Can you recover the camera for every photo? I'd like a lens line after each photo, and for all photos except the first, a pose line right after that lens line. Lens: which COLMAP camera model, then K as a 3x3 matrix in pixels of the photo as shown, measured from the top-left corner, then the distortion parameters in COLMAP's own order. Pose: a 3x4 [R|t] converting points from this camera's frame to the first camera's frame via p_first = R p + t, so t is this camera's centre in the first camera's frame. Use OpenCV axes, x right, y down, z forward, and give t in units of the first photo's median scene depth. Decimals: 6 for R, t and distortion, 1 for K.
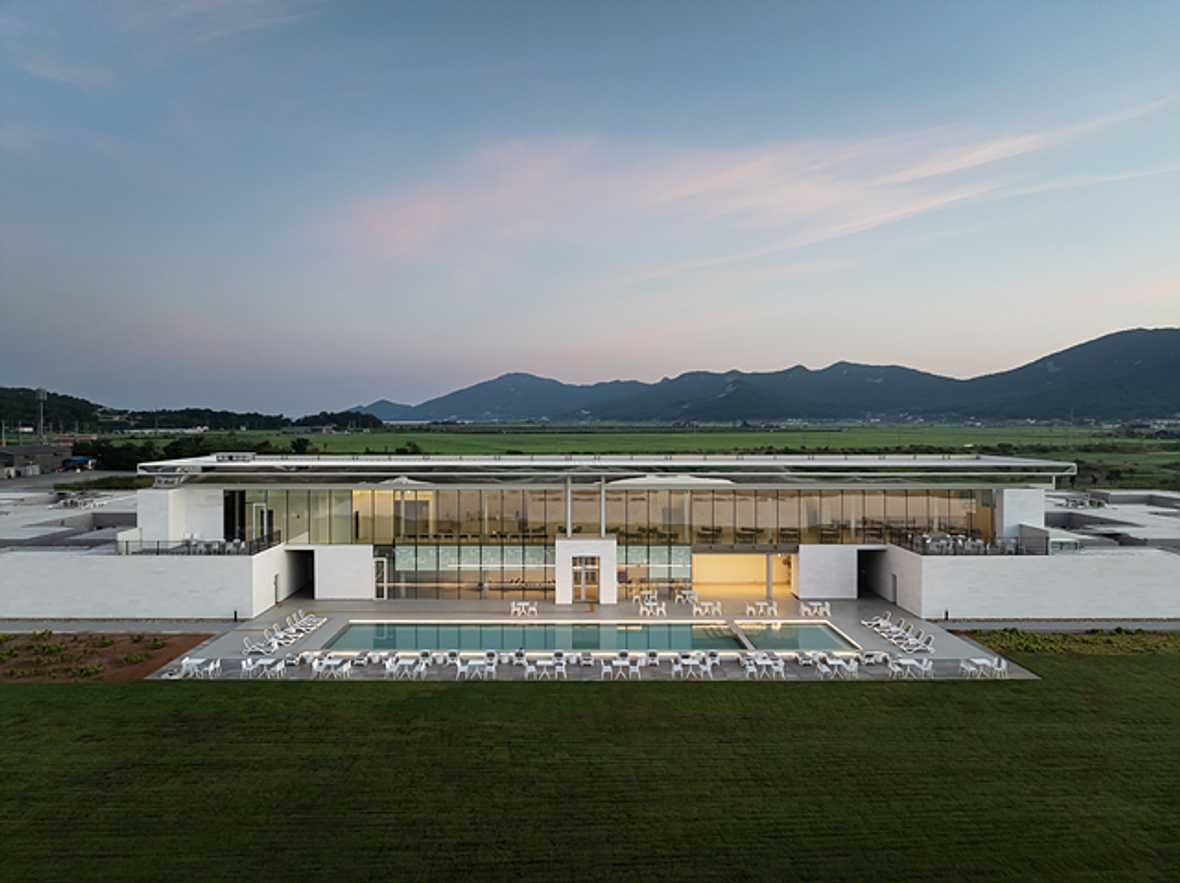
lens RADIAL K [[828.3, 0, 587.4], [0, 828.3, 441.8], [0, 0, 1]] dist [-0.006845, -0.002459]
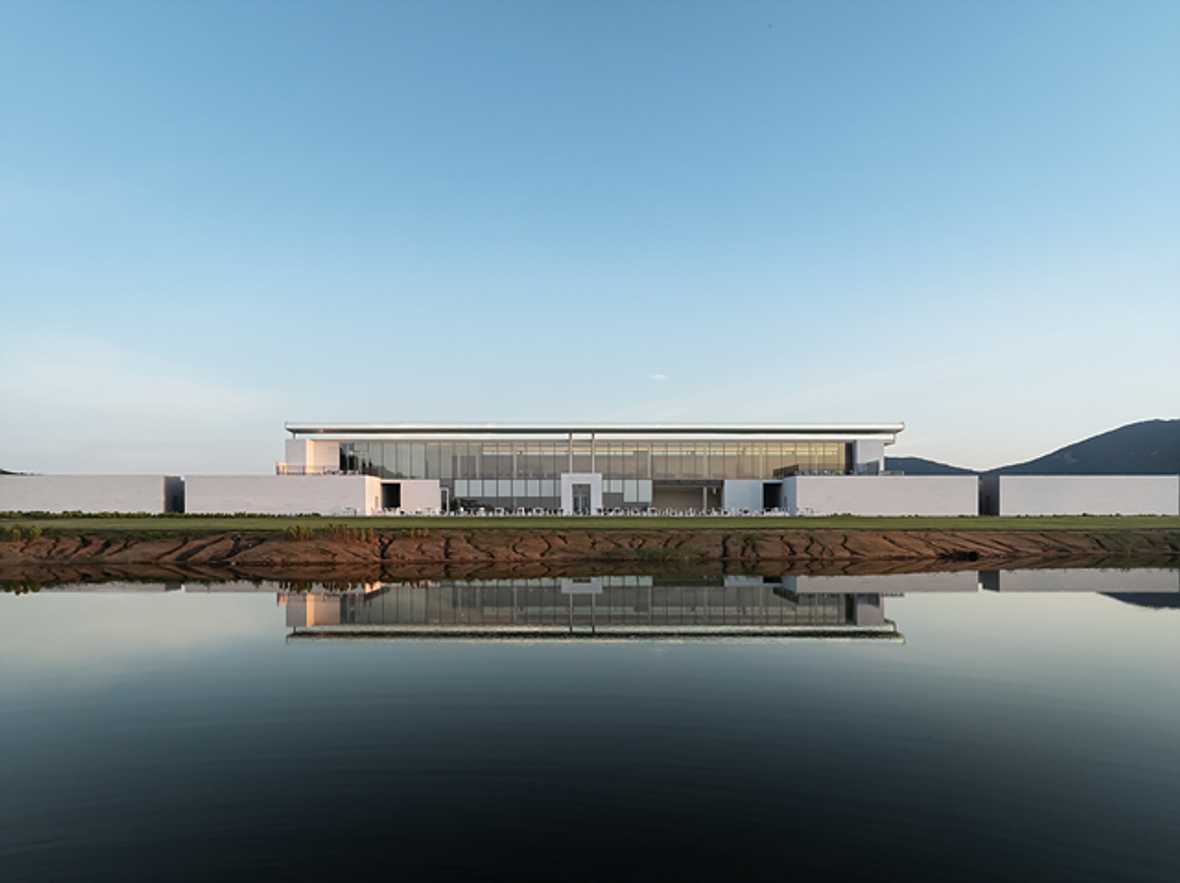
lens RADIAL K [[828.3, 0, 592.3], [0, 828.3, 443.6], [0, 0, 1]] dist [-0.006845, -0.002459]
pose [[0.999927, 0.001825, -0.011957, 0.035104], [-0.003079, 0.994388, -0.105749, 0.220779], [0.011697, 0.105778, 0.994321, -0.497950]]
